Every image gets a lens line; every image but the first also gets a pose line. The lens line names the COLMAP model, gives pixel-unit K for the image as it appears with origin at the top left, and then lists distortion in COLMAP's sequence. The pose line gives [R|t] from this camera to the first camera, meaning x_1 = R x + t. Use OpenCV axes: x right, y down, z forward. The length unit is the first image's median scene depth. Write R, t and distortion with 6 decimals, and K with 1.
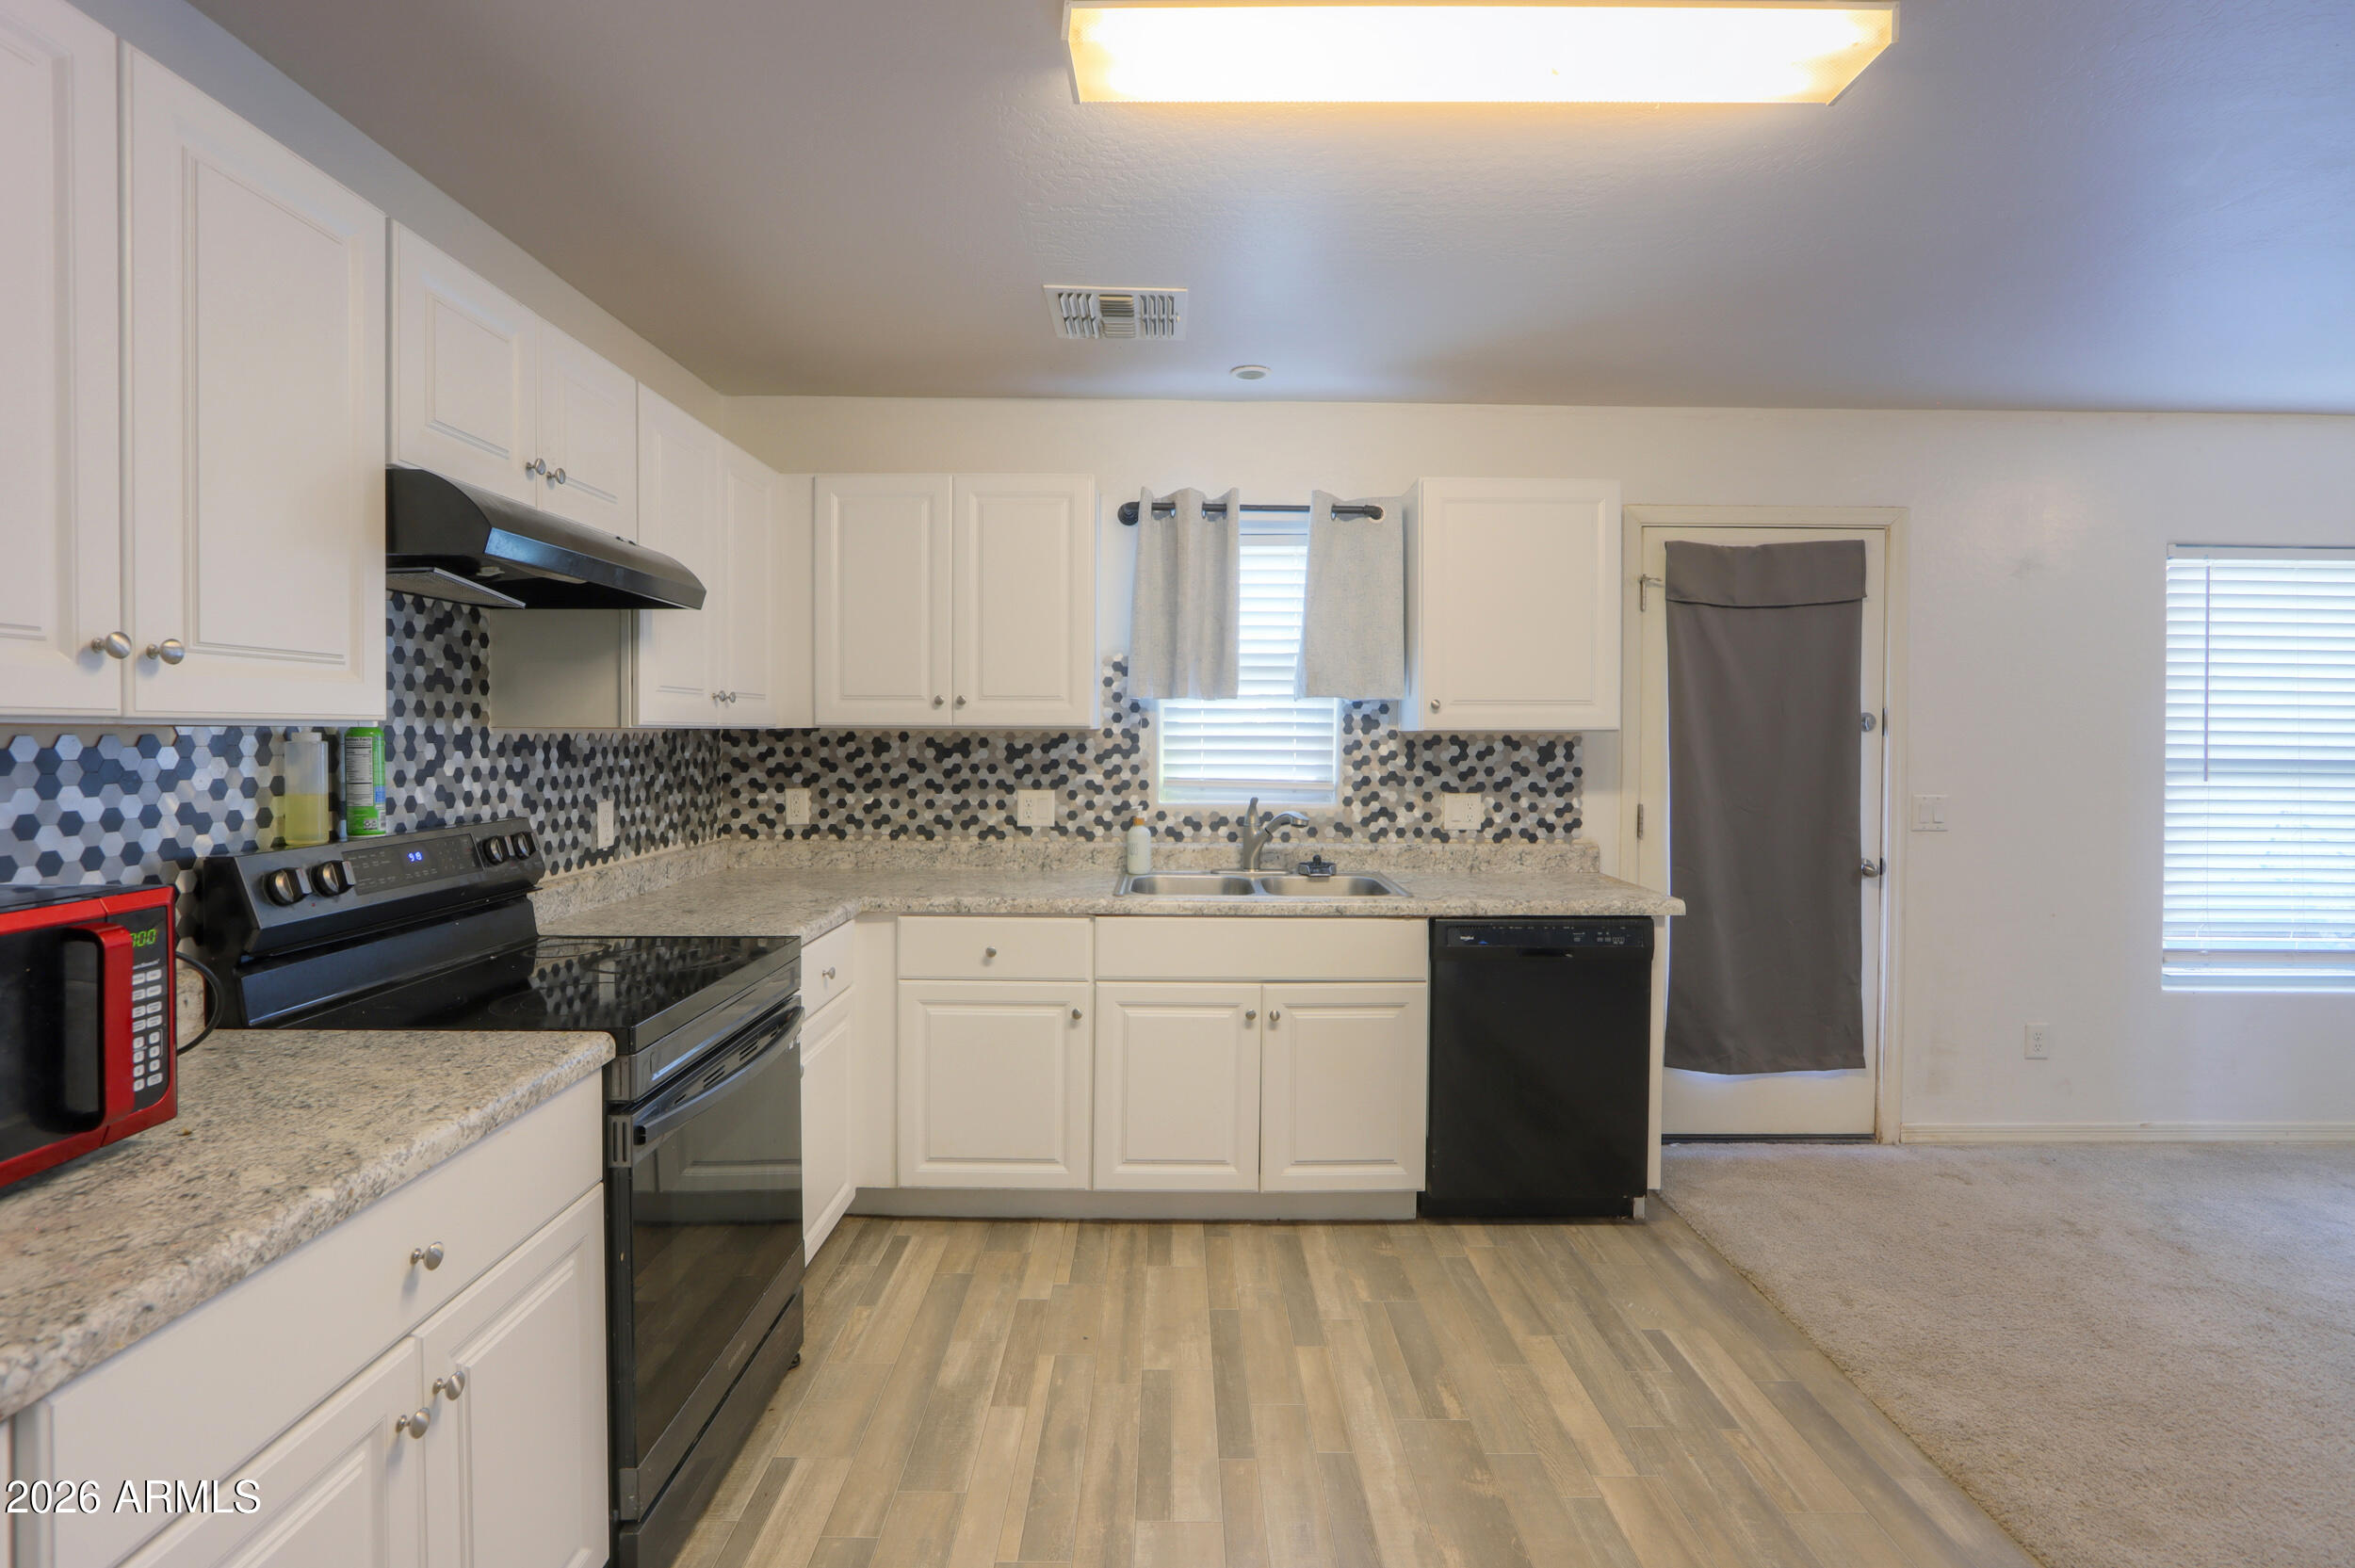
lens RADIAL K [[1090.0, 0, 1181.7], [0, 1090.0, 768.0], [0, 0, 1]] dist [-0.005830, 0.000326]
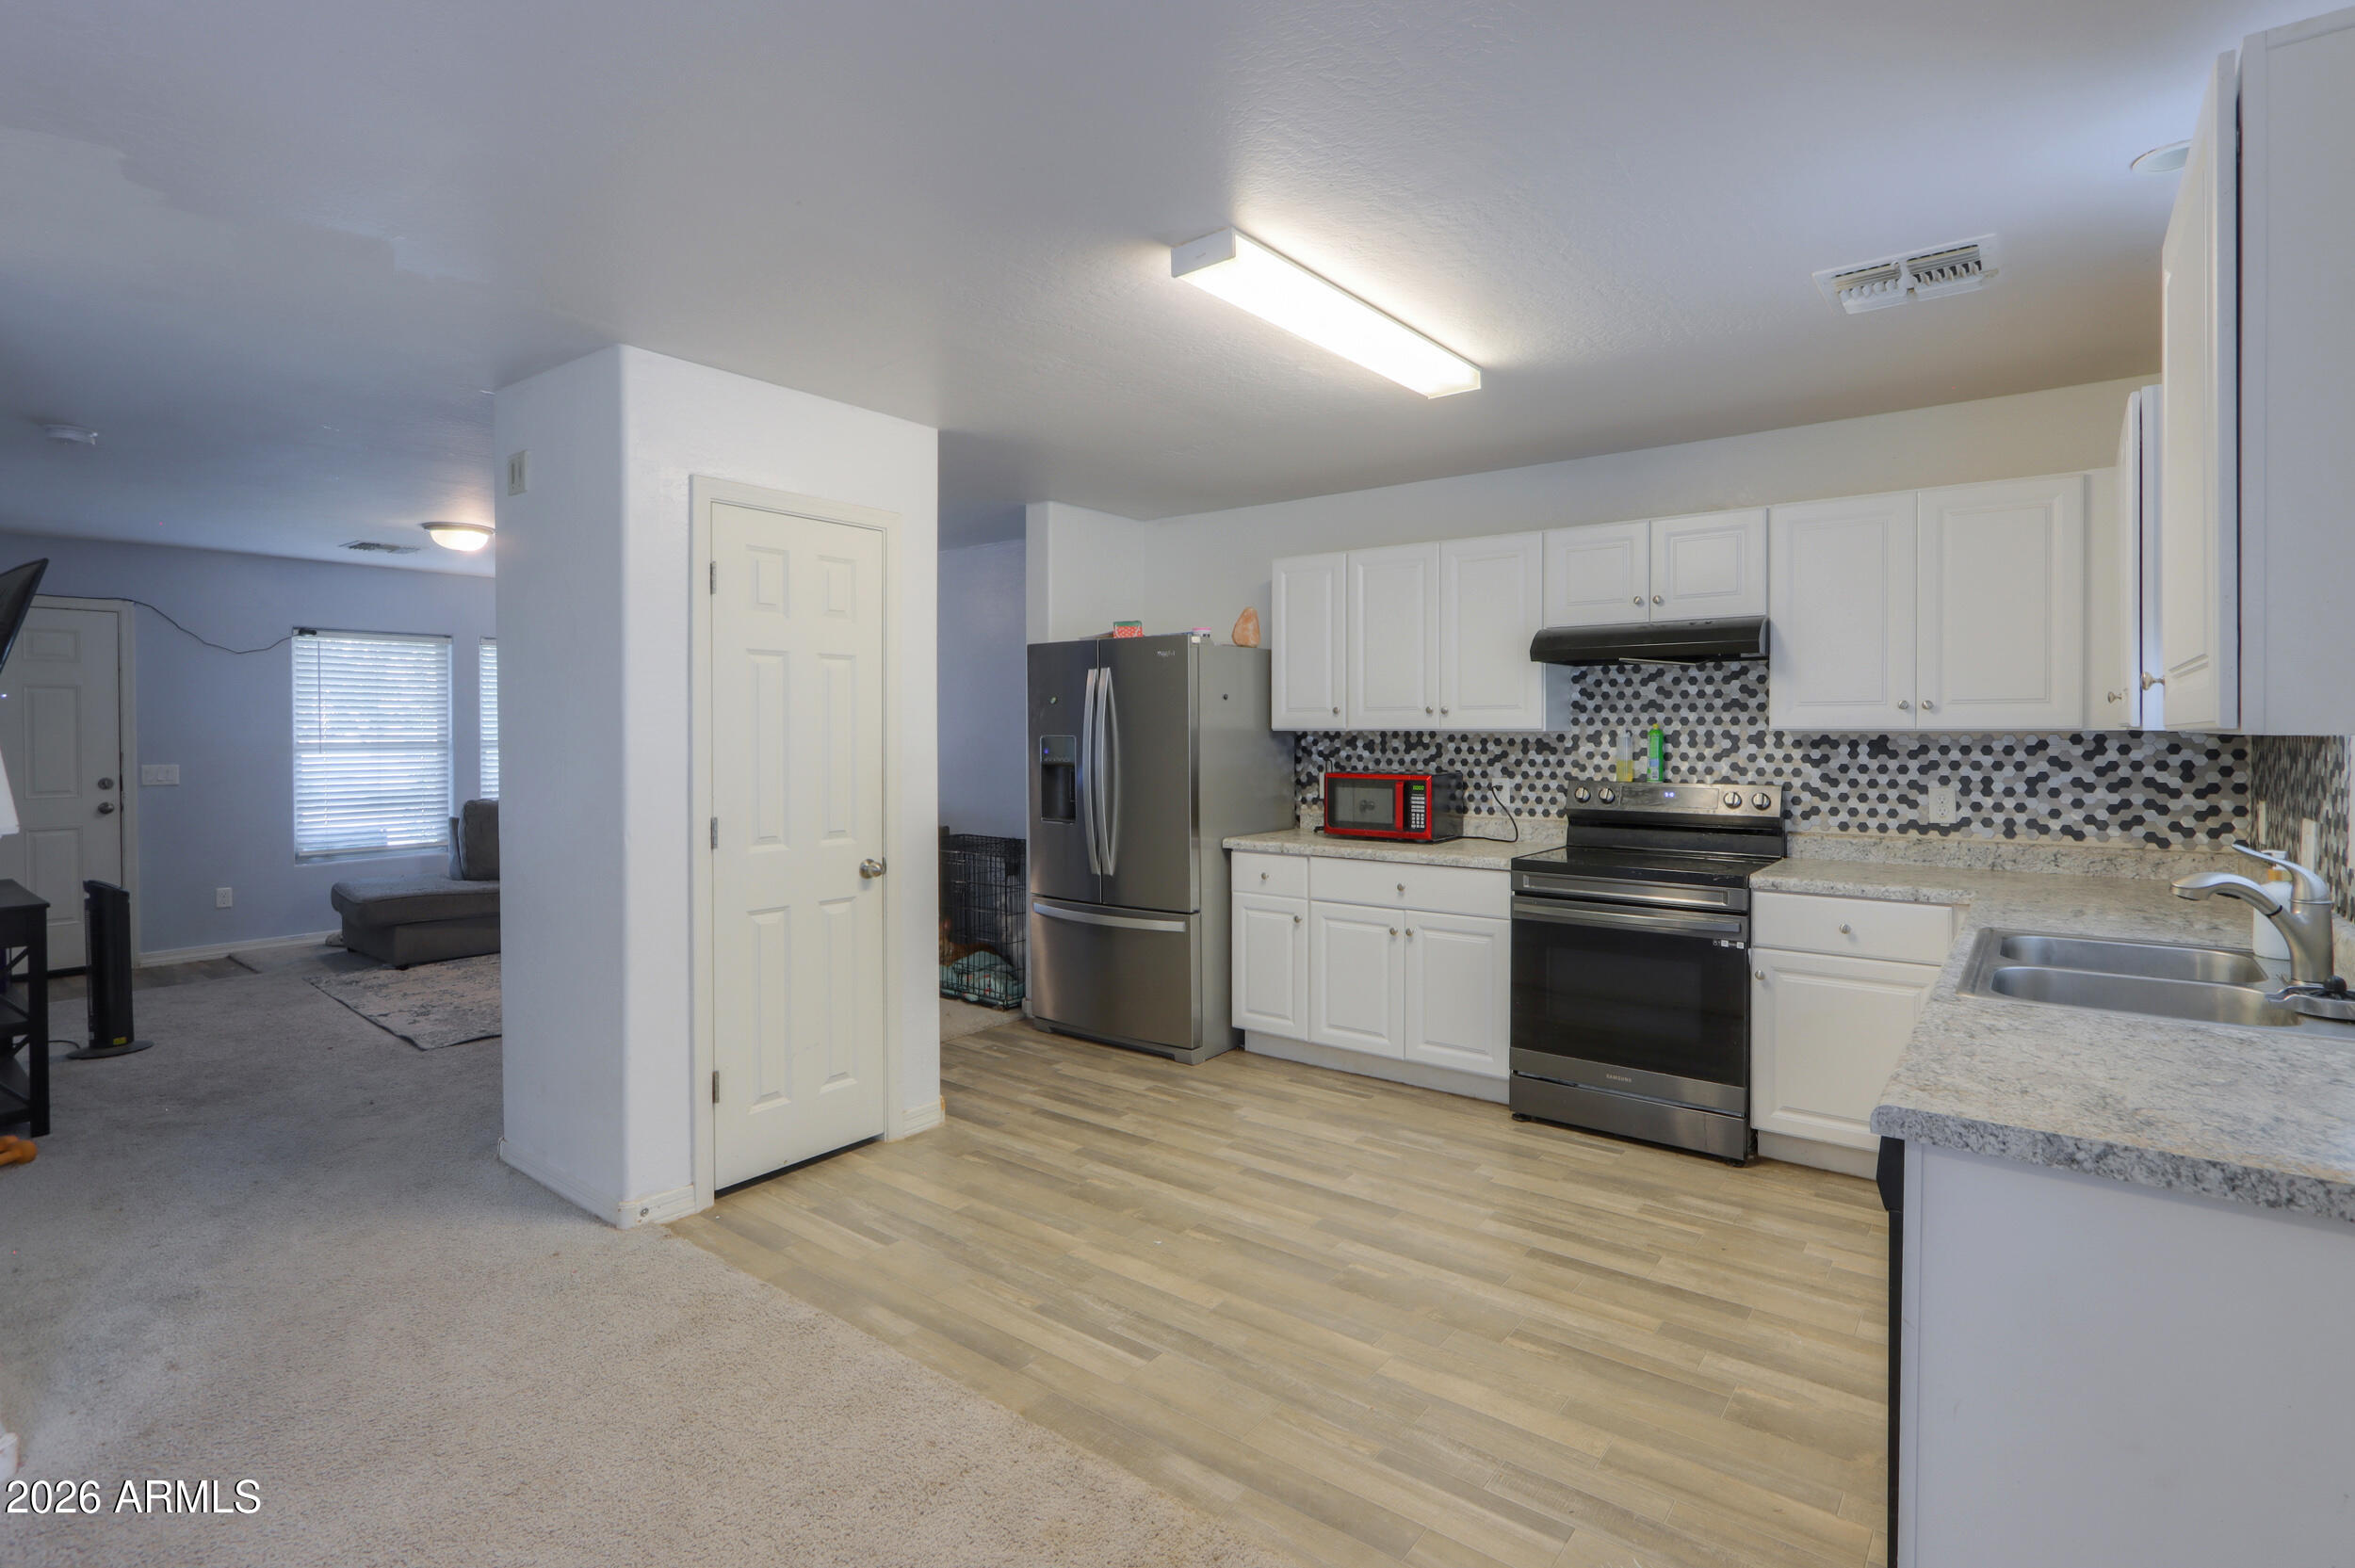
lens RADIAL K [[1090.0, 0, 1170.7], [0, 1090.0, 769.8], [0, 0, 1]] dist [-0.005830, 0.000326]
pose [[-0.629984, 0.006558, -0.776580, 1.292135], [-0.037131, 0.998566, 0.038555, -0.007069], [0.775720, 0.053124, -0.628837, 1.369267]]
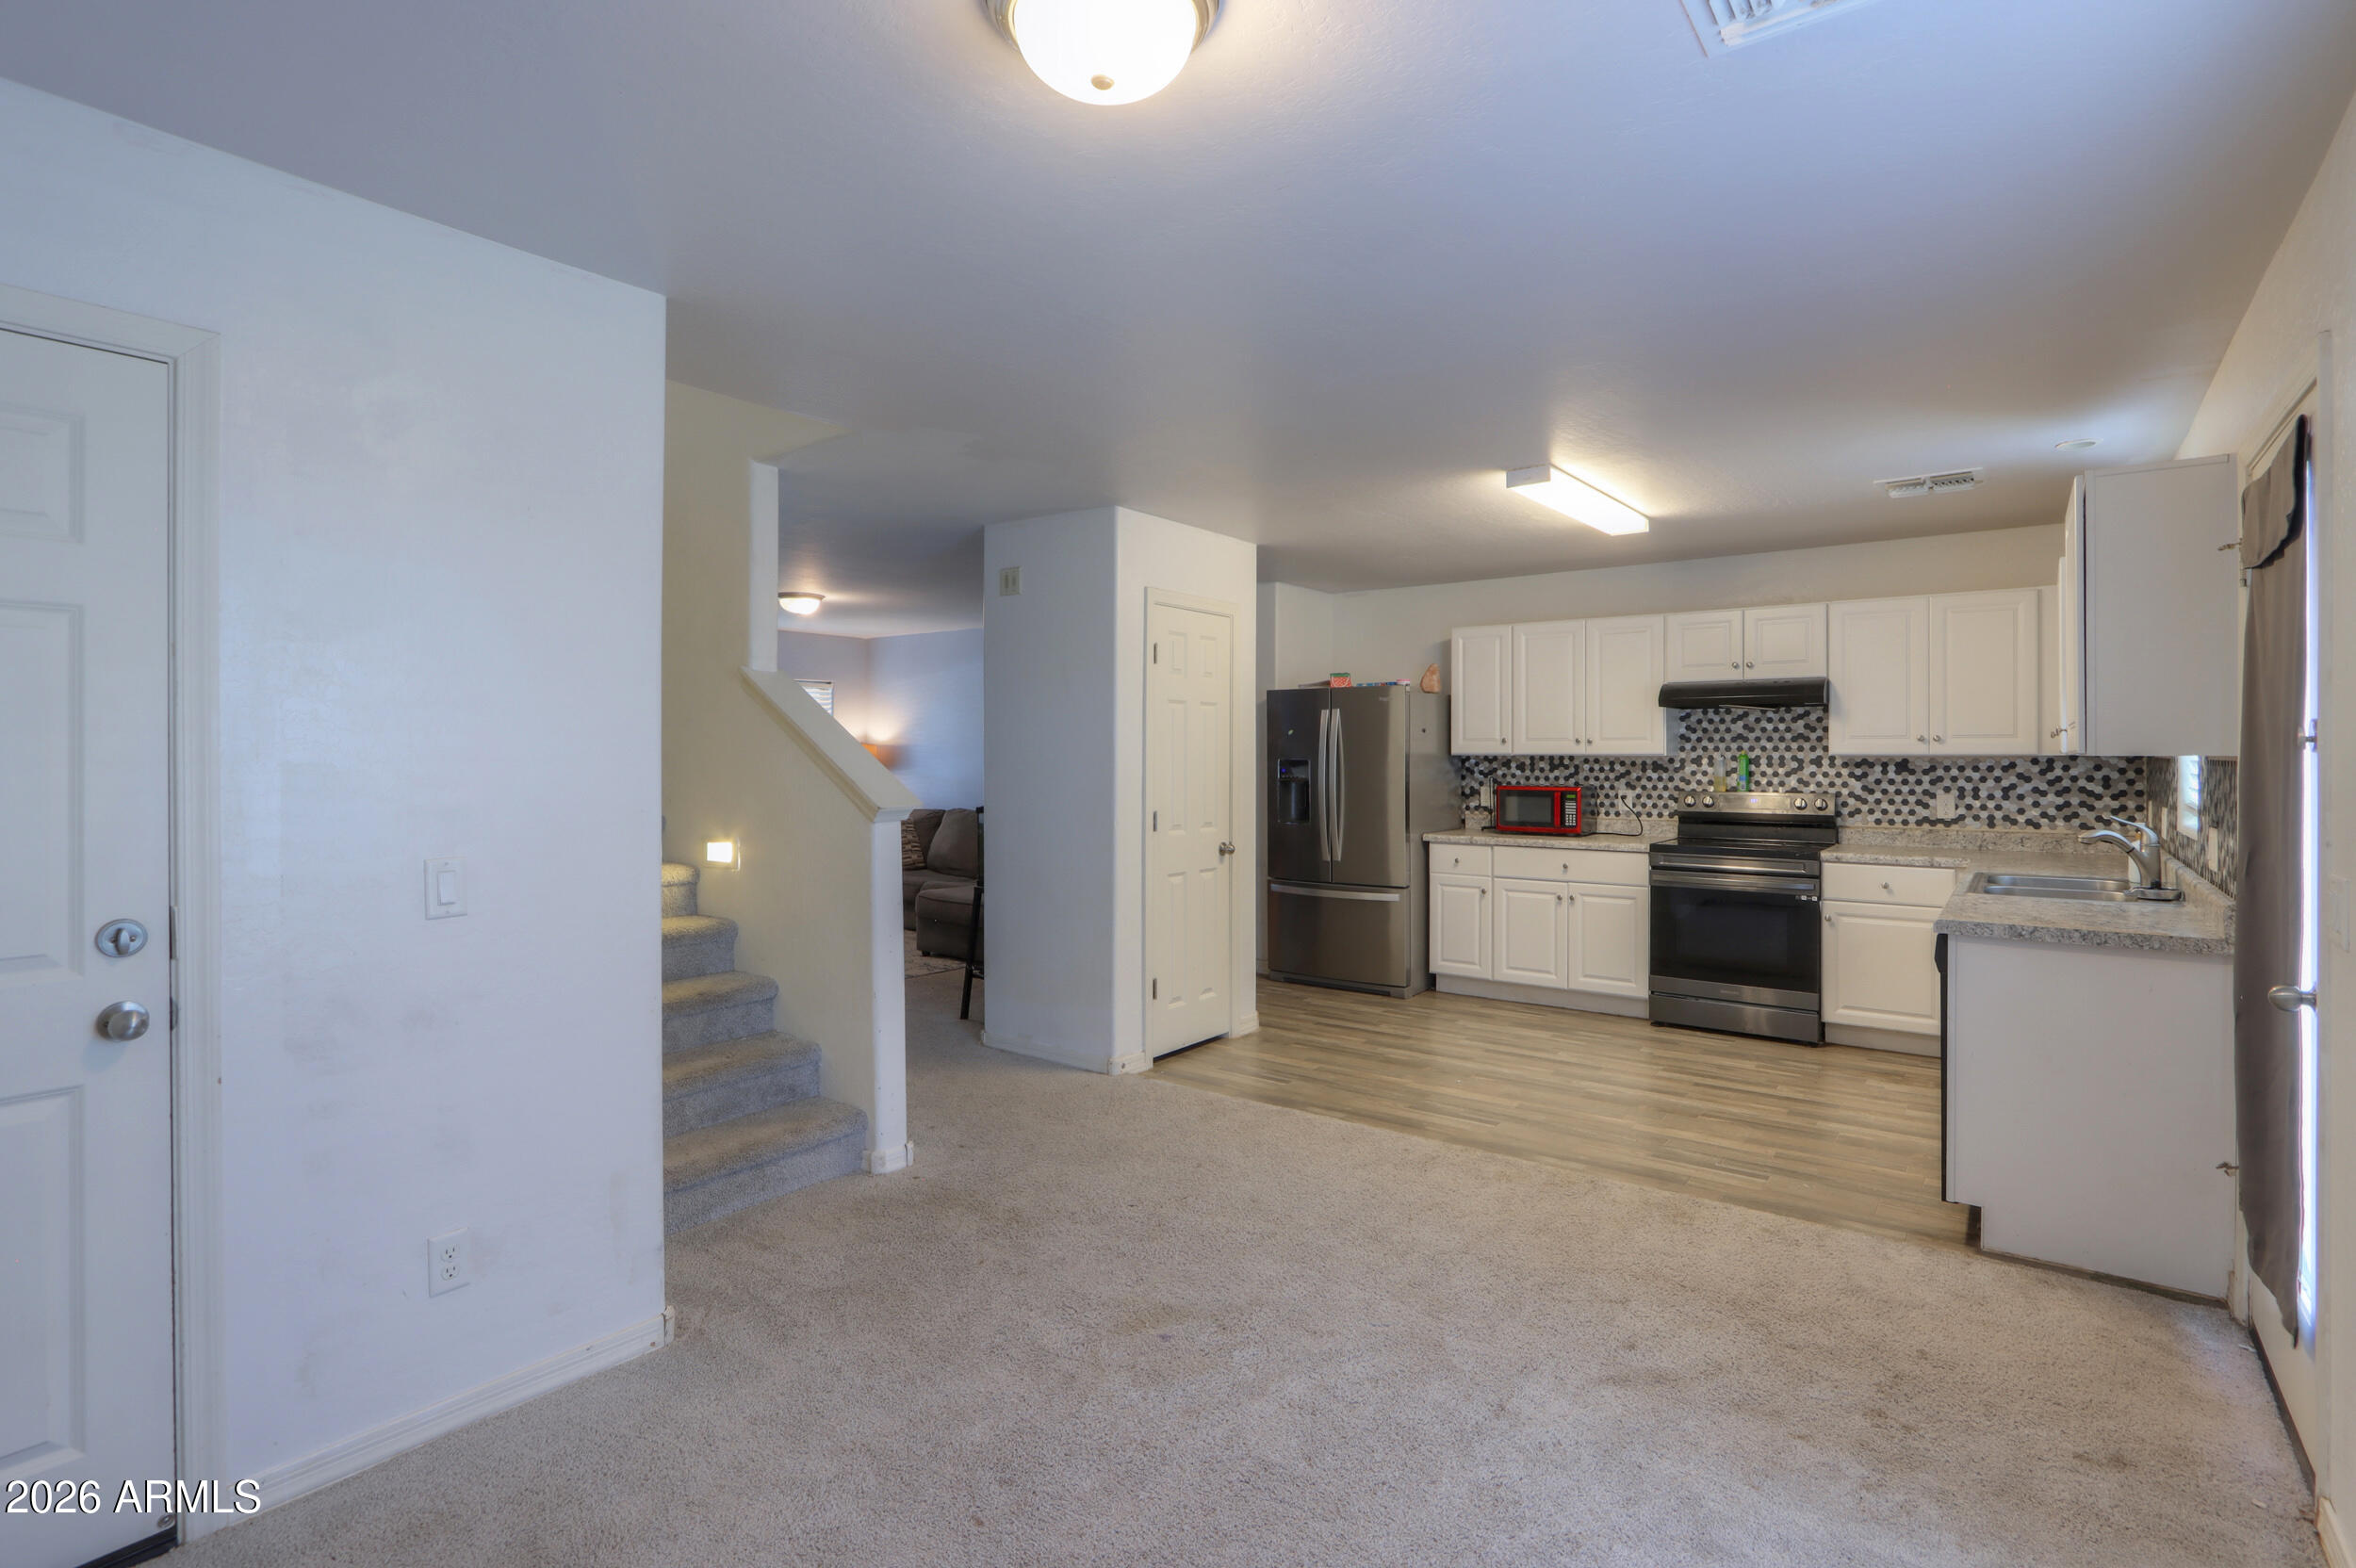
lens RADIAL K [[1090.5, 0, 1184.1], [0, 1090.5, 784.6], [0, 0, 1]] dist [-0.005830, 0.000326]
pose [[-0.613691, -0.001871, -0.789544, 2.203255], [-0.038905, 0.998854, 0.027873, 0.016204], [0.788587, 0.047822, -0.613061, 1.387377]]
